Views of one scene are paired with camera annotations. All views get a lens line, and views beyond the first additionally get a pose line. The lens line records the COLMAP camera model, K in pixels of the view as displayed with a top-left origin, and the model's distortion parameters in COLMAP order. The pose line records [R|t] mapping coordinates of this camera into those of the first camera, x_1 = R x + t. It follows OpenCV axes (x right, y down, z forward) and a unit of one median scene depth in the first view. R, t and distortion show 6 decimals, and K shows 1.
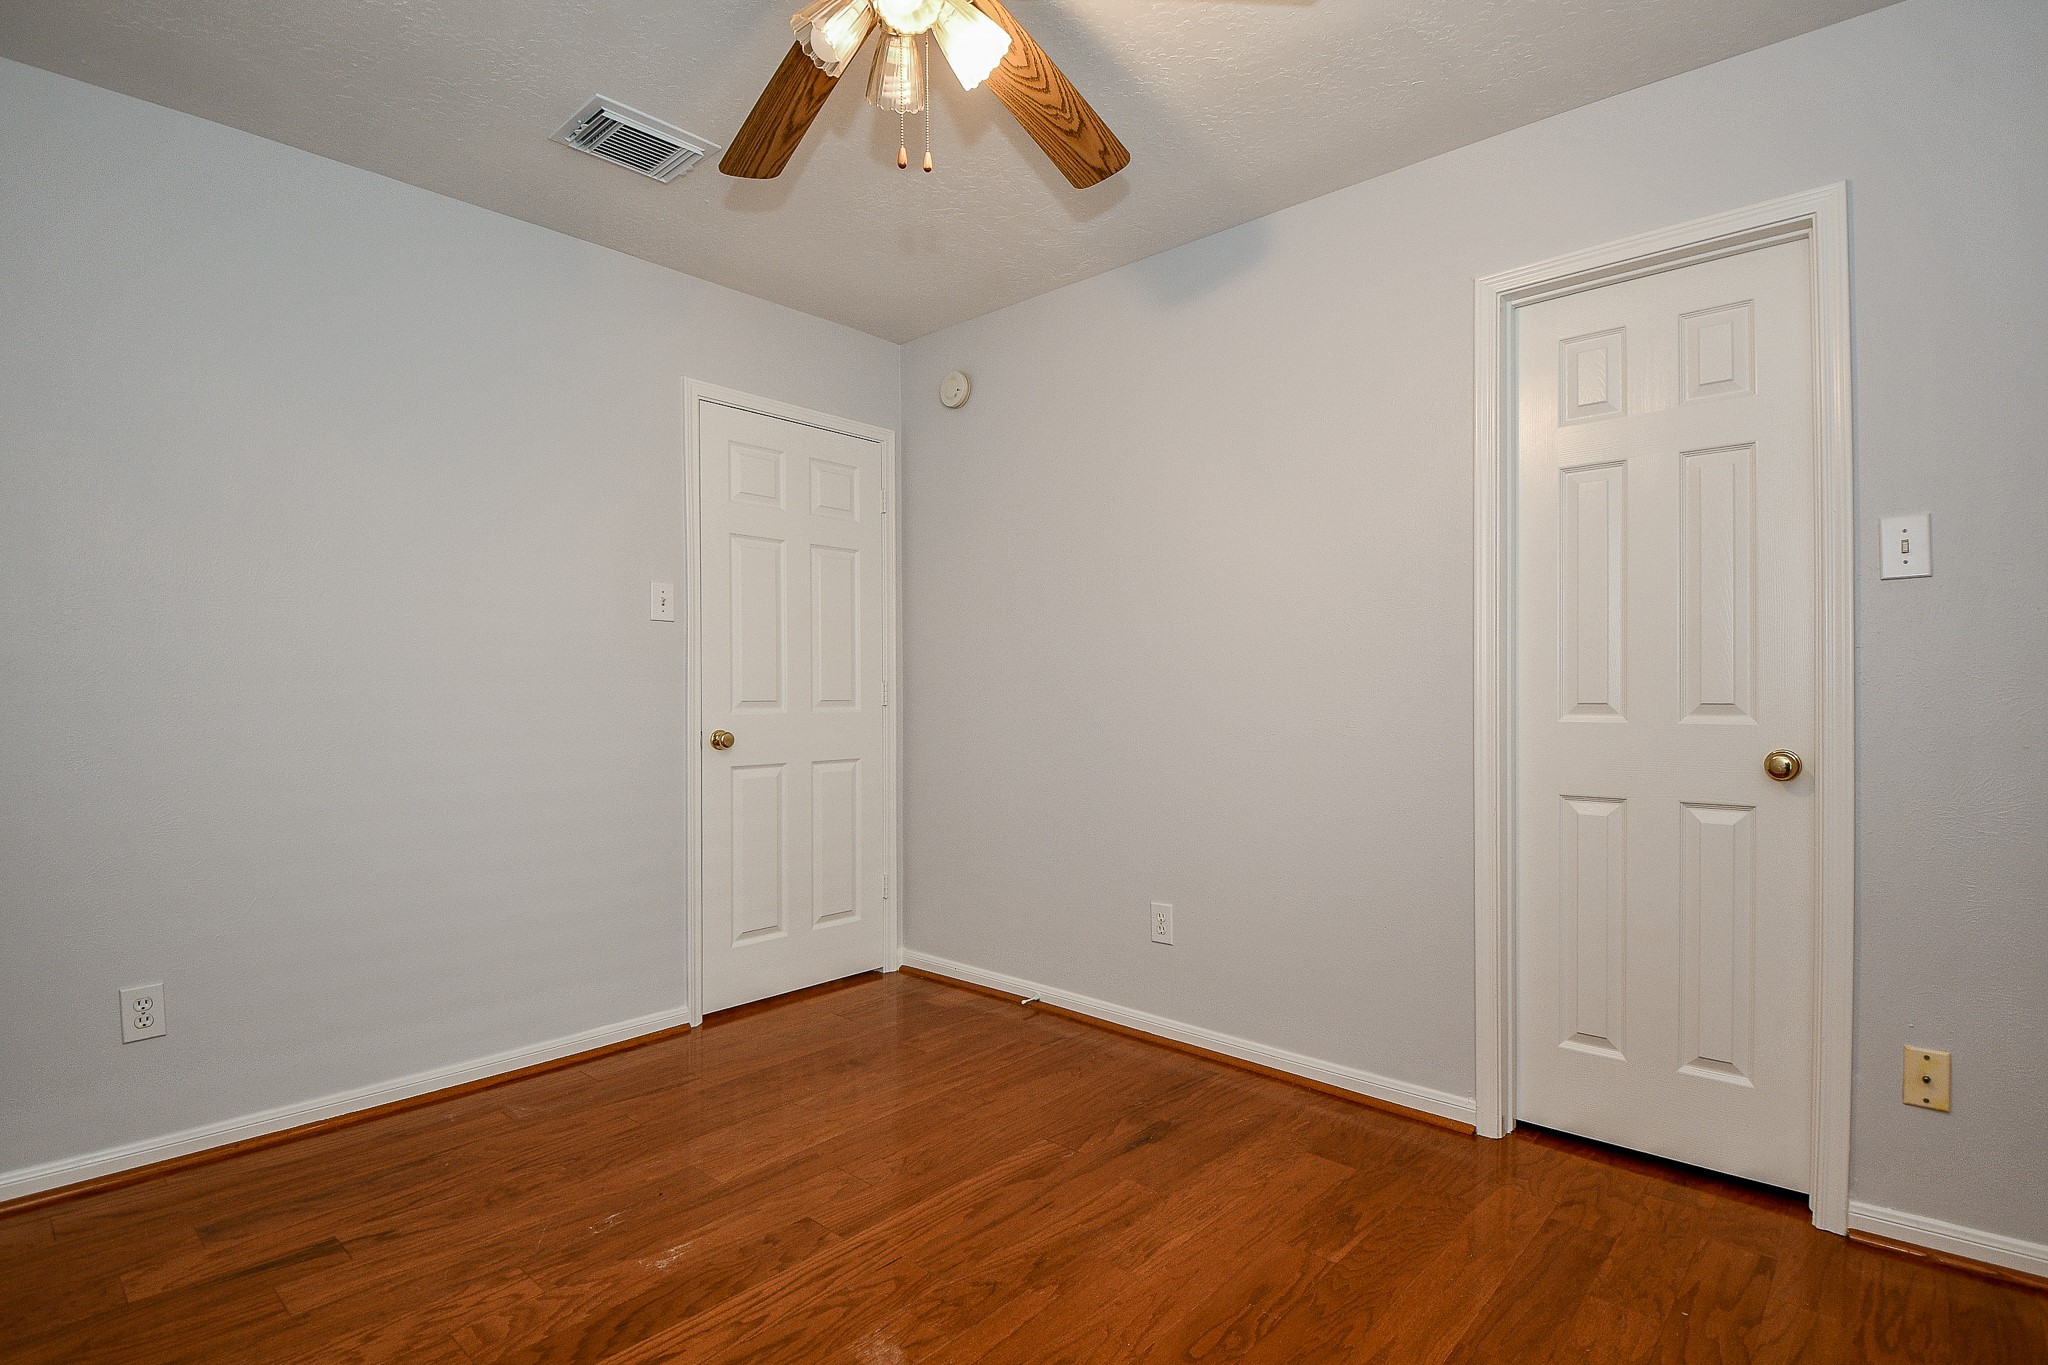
lens RADIAL K [[980.1, 0, 1027.5], [0, 980.1, 681.7], [0, 0, 1]] dist [-0.000504, -0.015974]
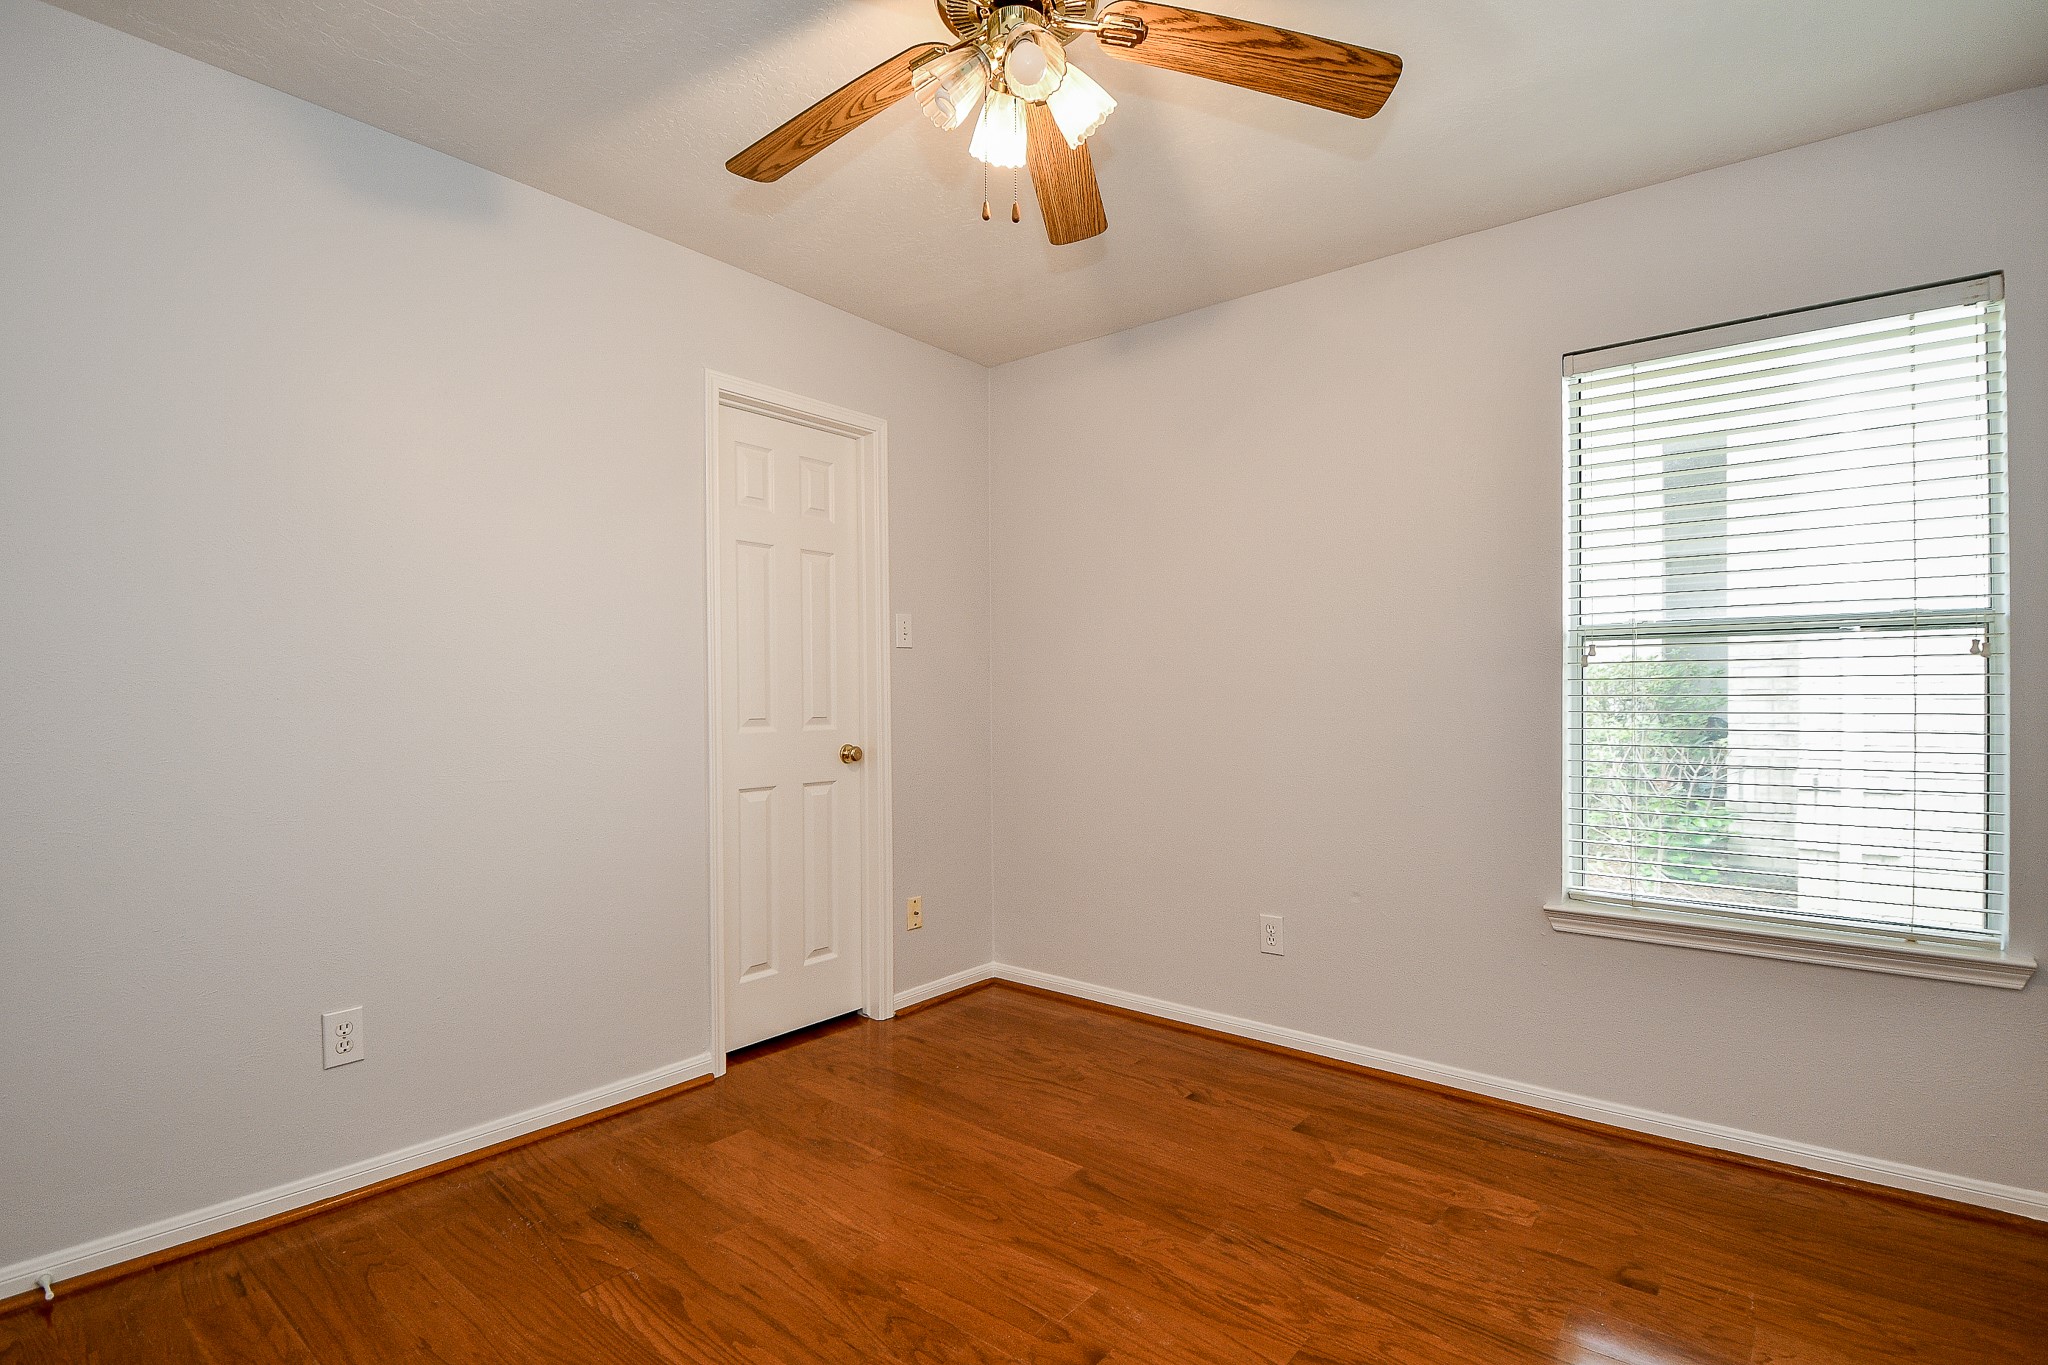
lens RADIAL K [[980.1, 0, 1011.0], [0, 980.1, 679.8], [0, 0, 1]] dist [-0.000504, -0.015974]
pose [[-0.045186, 0.021442, 0.998748, -0.835139], [-0.004648, 0.999754, -0.021674, -0.004583], [-0.998968, -0.005622, -0.045075, 0.745616]]
